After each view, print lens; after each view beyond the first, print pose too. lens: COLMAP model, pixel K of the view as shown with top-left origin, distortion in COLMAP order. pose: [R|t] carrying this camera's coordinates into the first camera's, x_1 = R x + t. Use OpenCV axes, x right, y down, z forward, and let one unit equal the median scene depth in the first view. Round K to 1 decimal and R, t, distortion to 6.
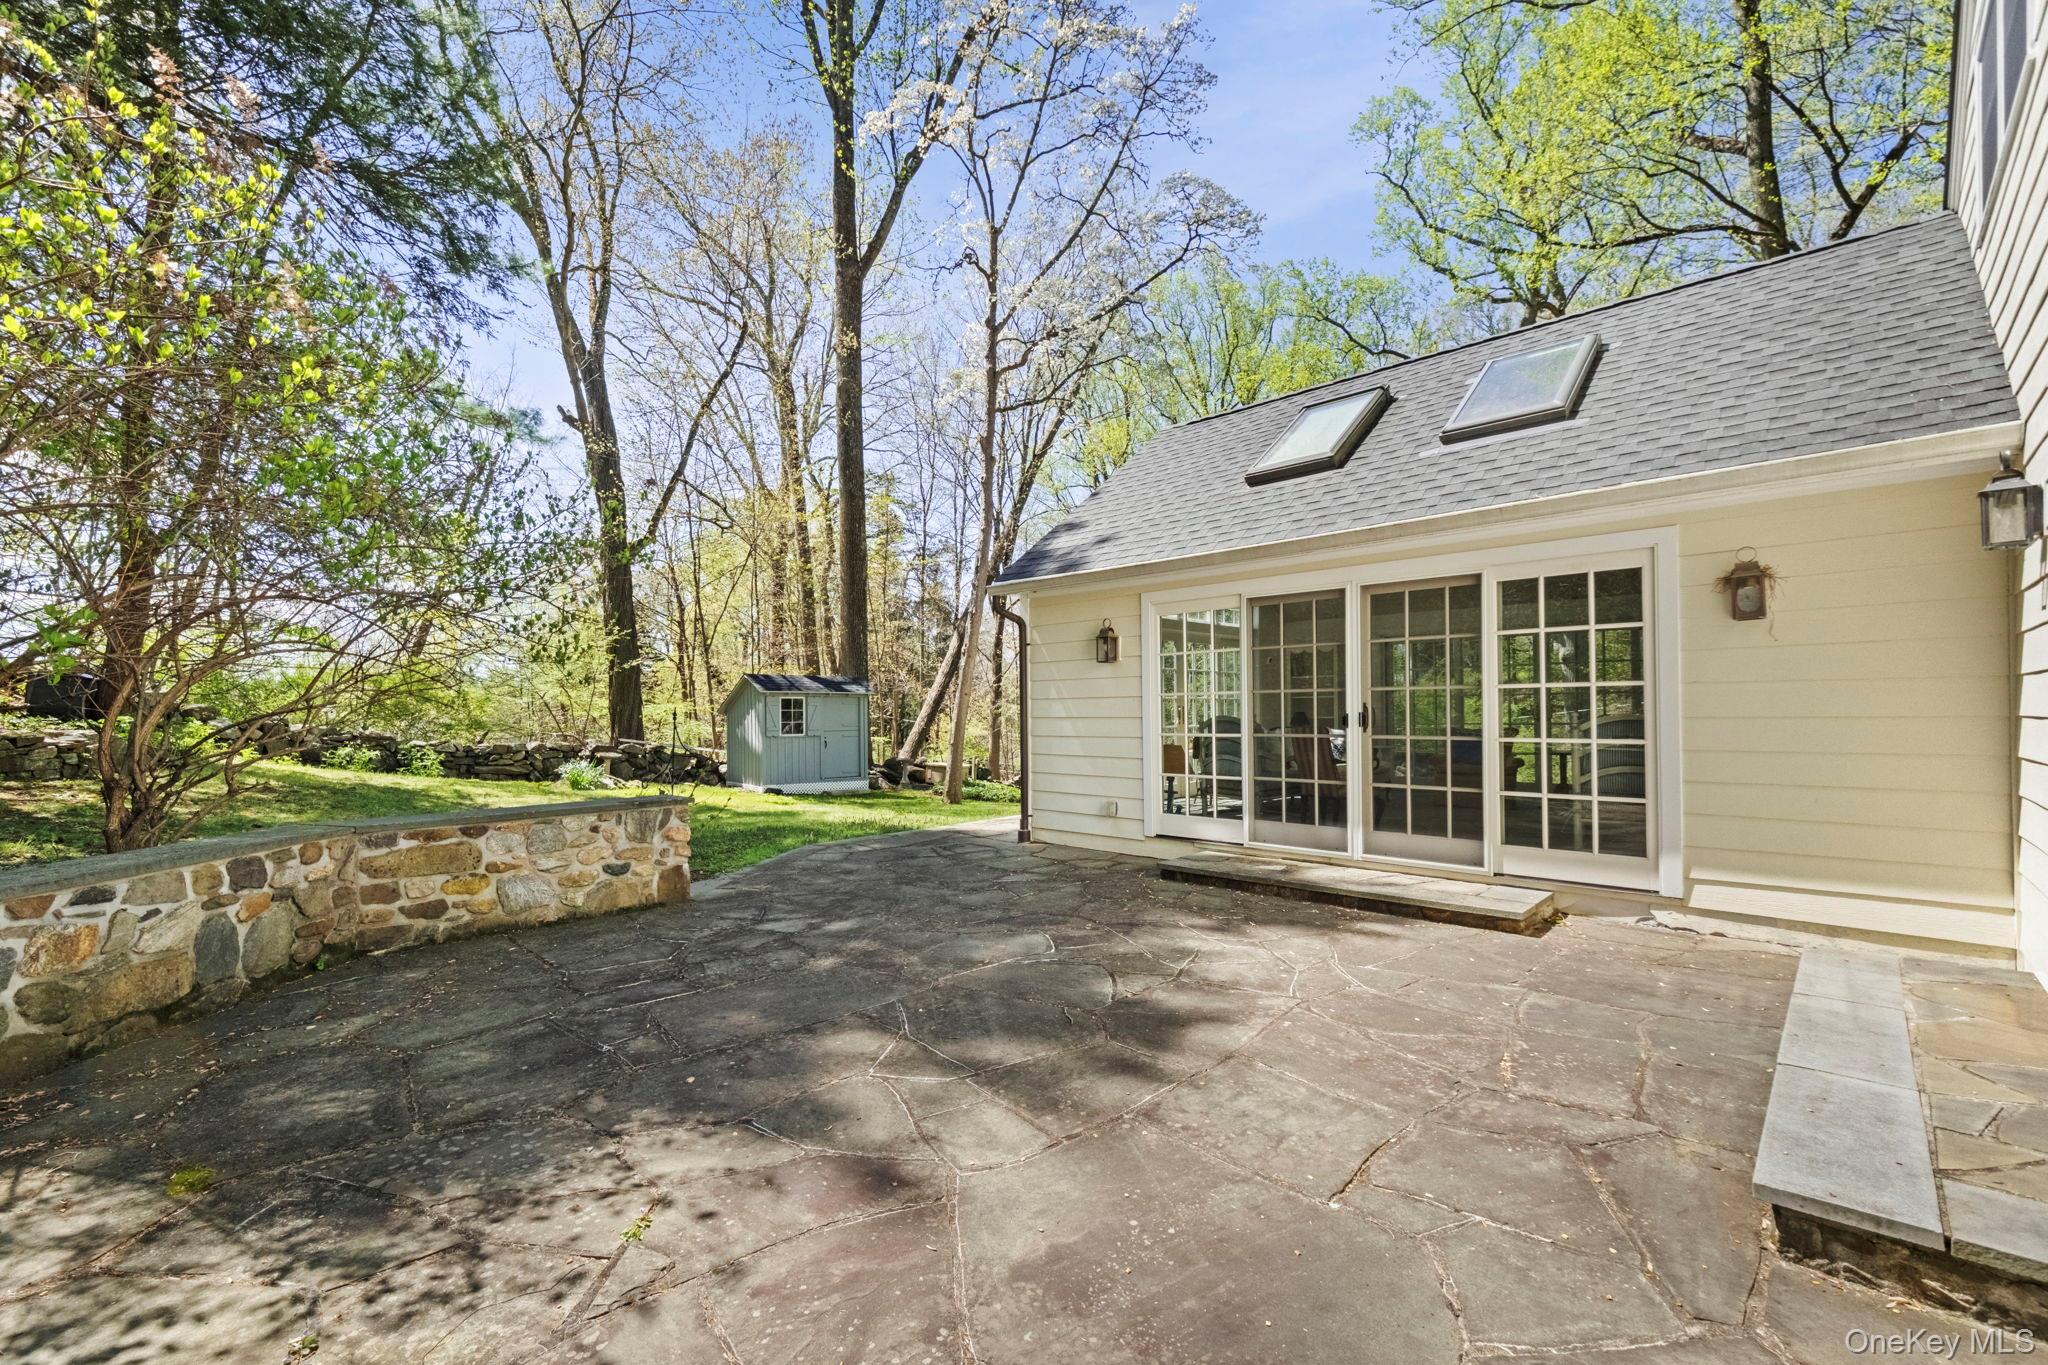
lens RADIAL K [[821.4, 0, 1025.0], [0, 821.4, 692.6], [0, 0, 1]] dist [0.018093, 0.000008]
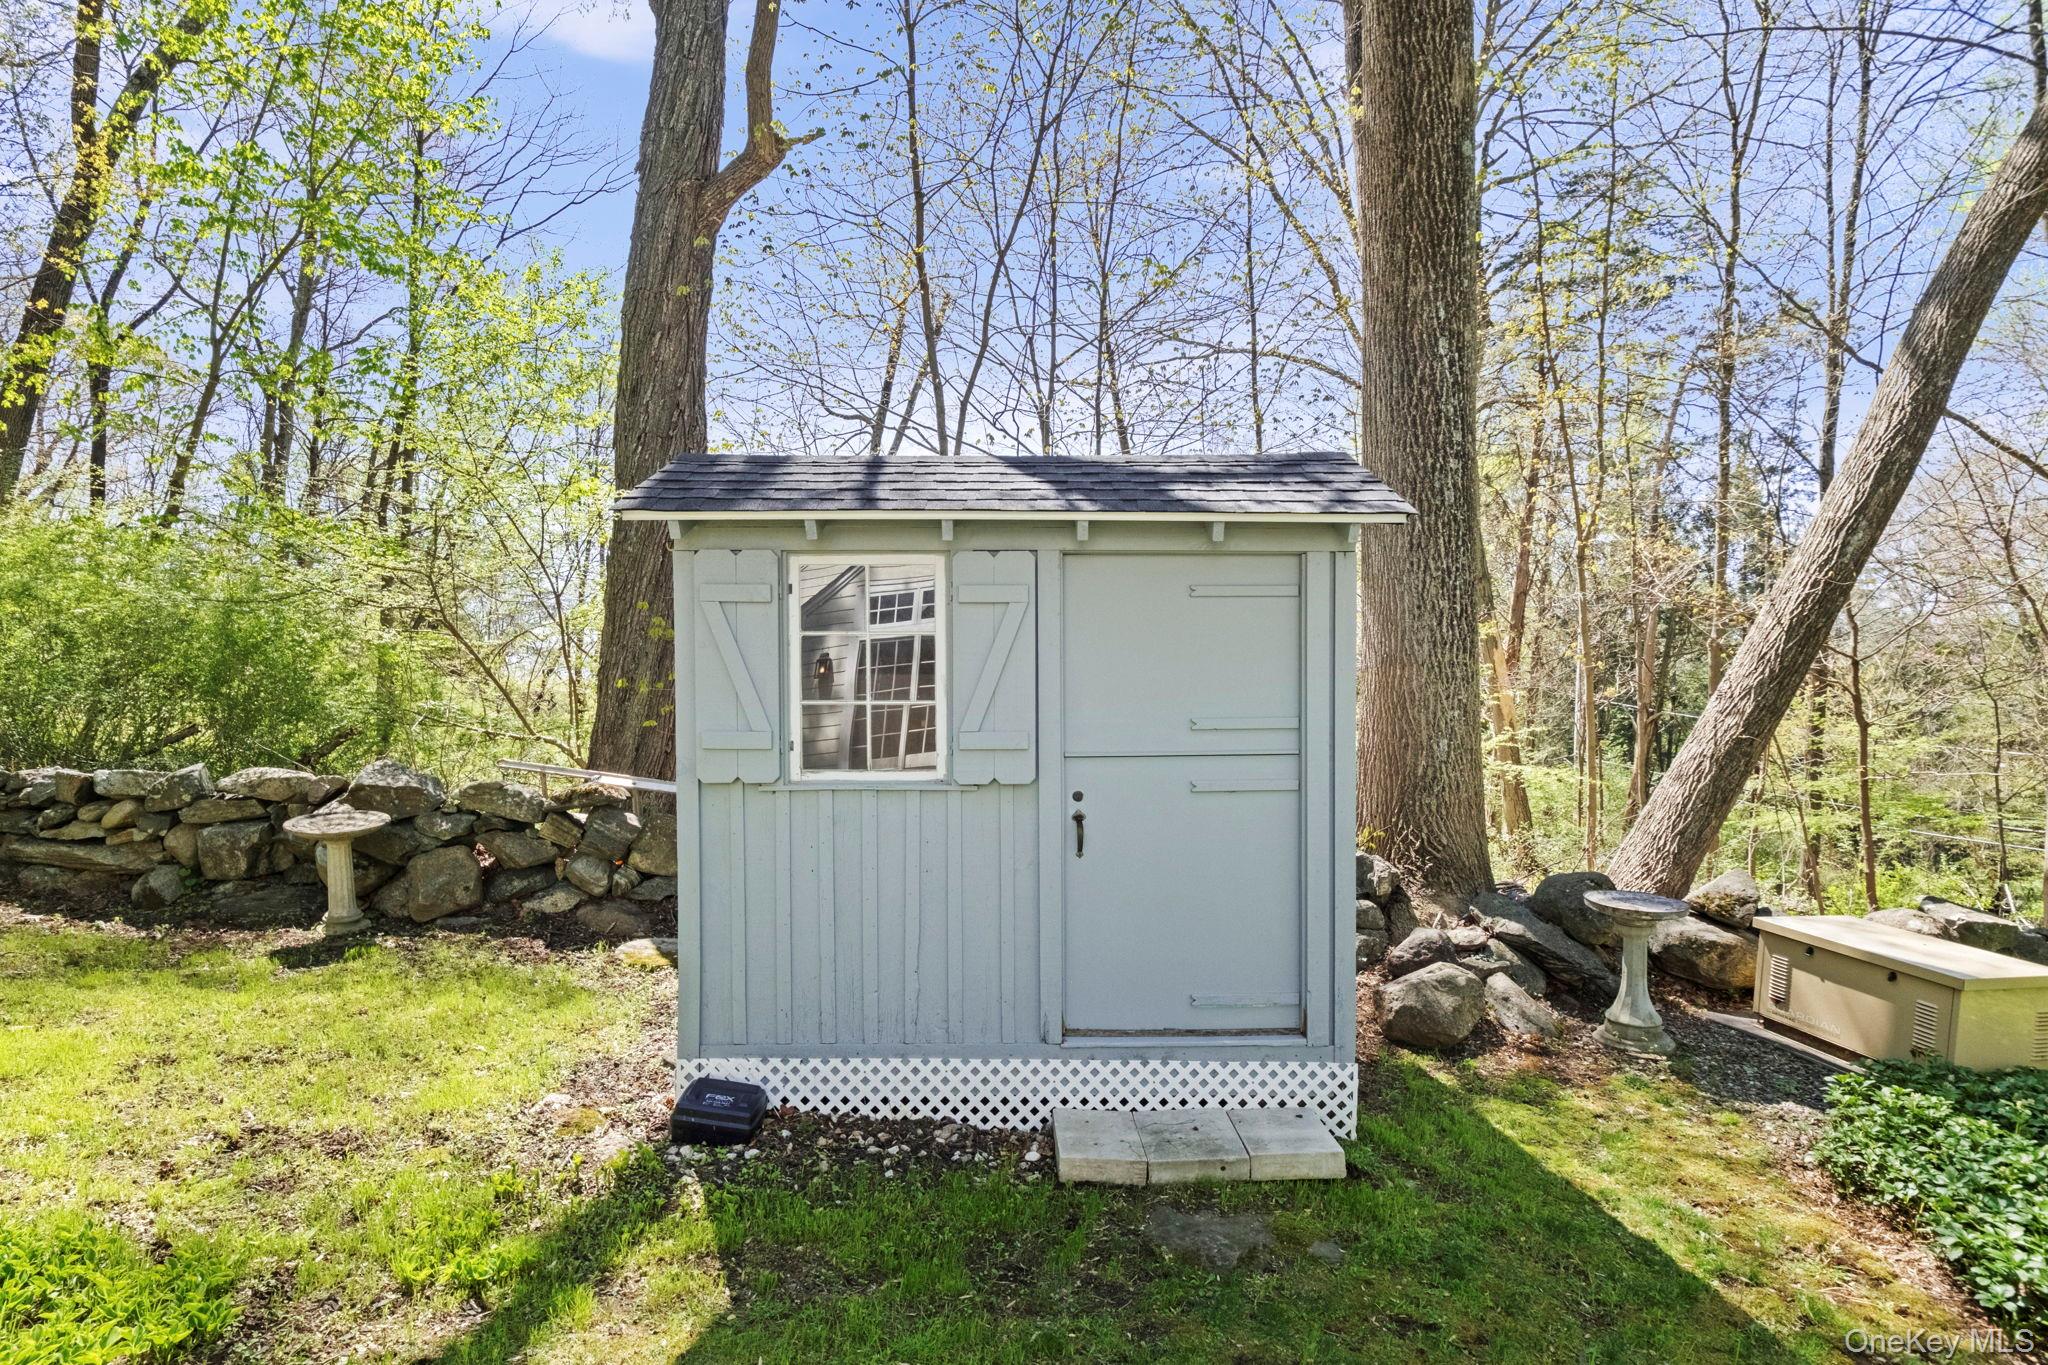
lens RADIAL K [[889.5, 0, 1027.4], [0, 889.5, 695.3], [0, 0, 1]] dist [0.009376, -0.007266]
pose [[0.709479, 0.000565, -0.704726, -0.089286], [0.013847, 0.999795, 0.014741, 0.021525], [0.704590, -0.020217, 0.709326, 0.685373]]
